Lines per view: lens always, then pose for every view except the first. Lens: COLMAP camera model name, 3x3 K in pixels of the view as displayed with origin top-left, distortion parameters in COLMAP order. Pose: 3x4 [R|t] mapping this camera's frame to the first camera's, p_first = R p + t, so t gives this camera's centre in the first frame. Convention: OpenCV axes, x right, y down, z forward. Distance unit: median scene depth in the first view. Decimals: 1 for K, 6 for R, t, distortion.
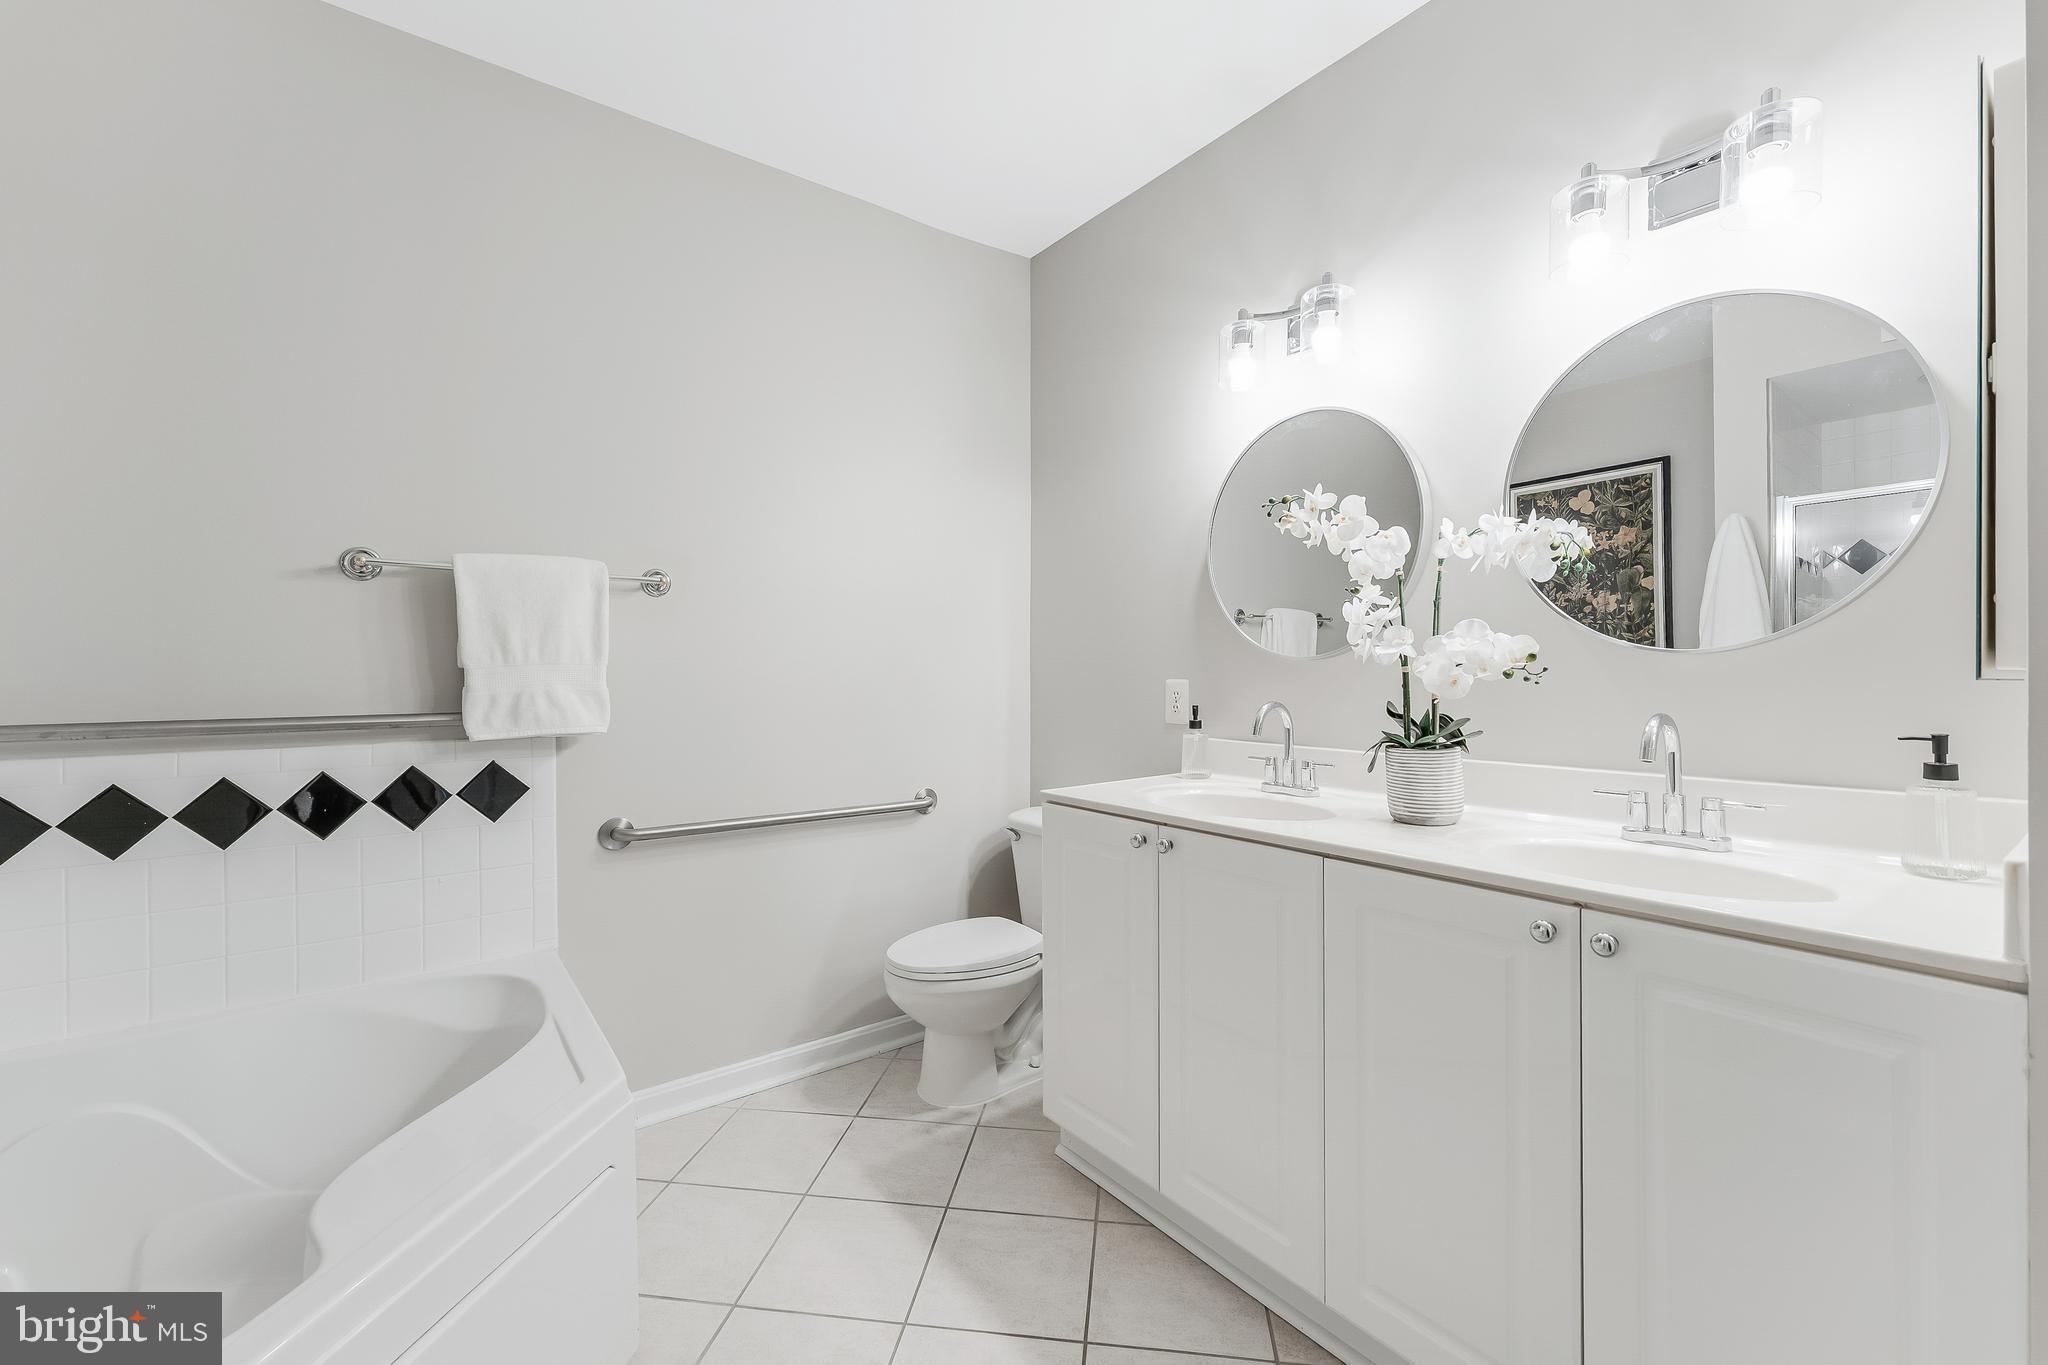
lens RADIAL K [[825.0, 0, 1031.6], [0, 825.0, 673.2], [0, 0, 1]] dist [0.000806, -0.000057]
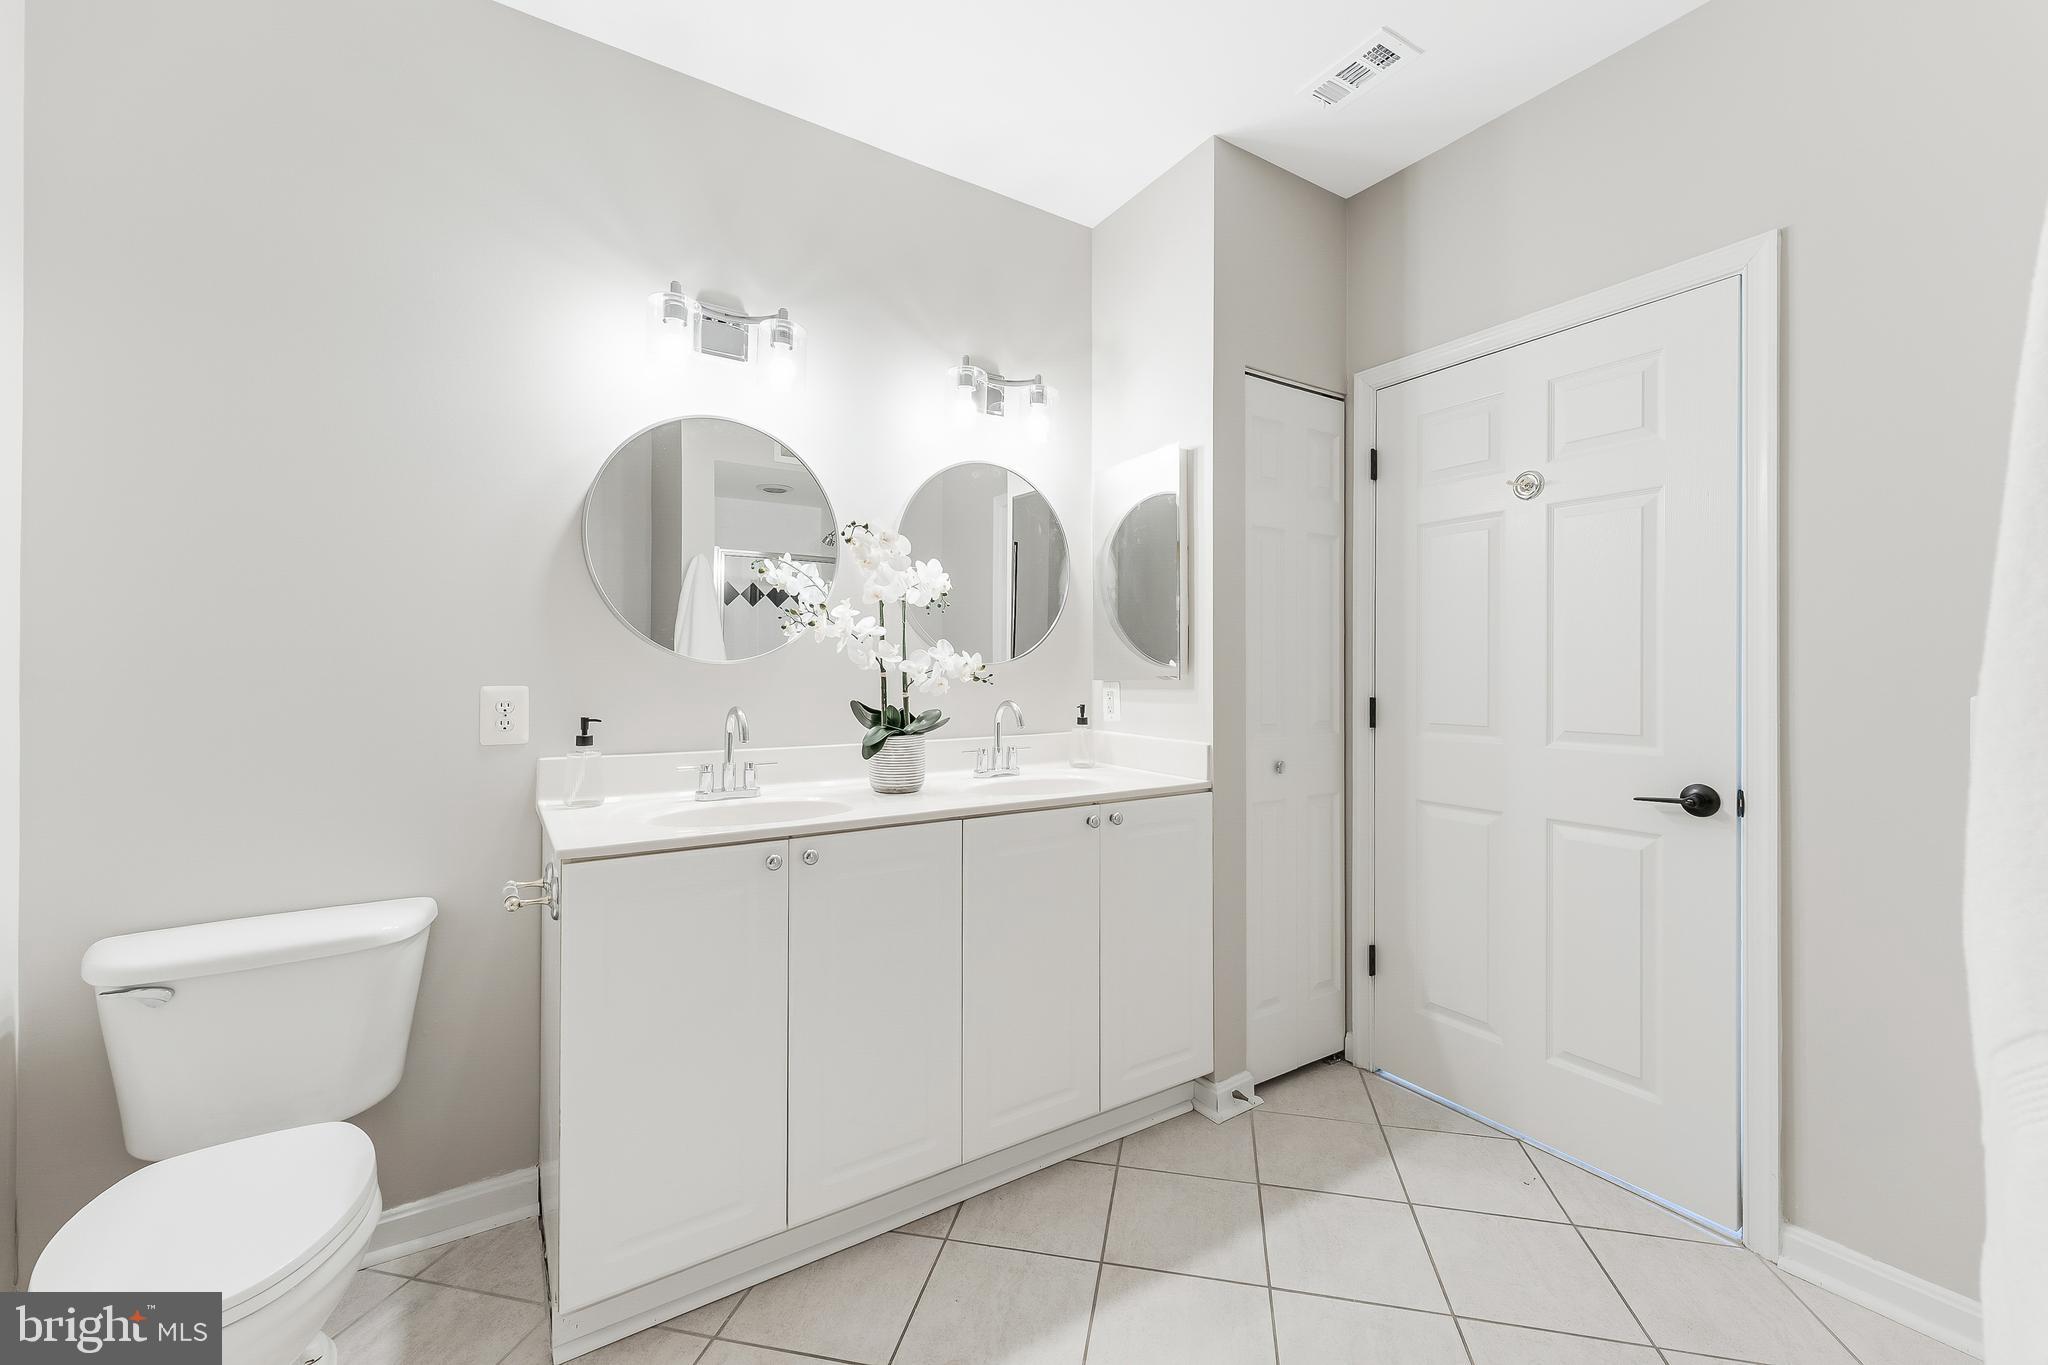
lens RADIAL K [[825.0, 0, 1031.6], [0, 825.0, 673.2], [0, 0, 1]] dist [0.000806, -0.000057]
pose [[0.059200, -0.003517, 0.998240, -0.678620], [-0.004540, 0.999983, 0.003792, -0.011184], [-0.998236, -0.004757, 0.059183, 0.589390]]
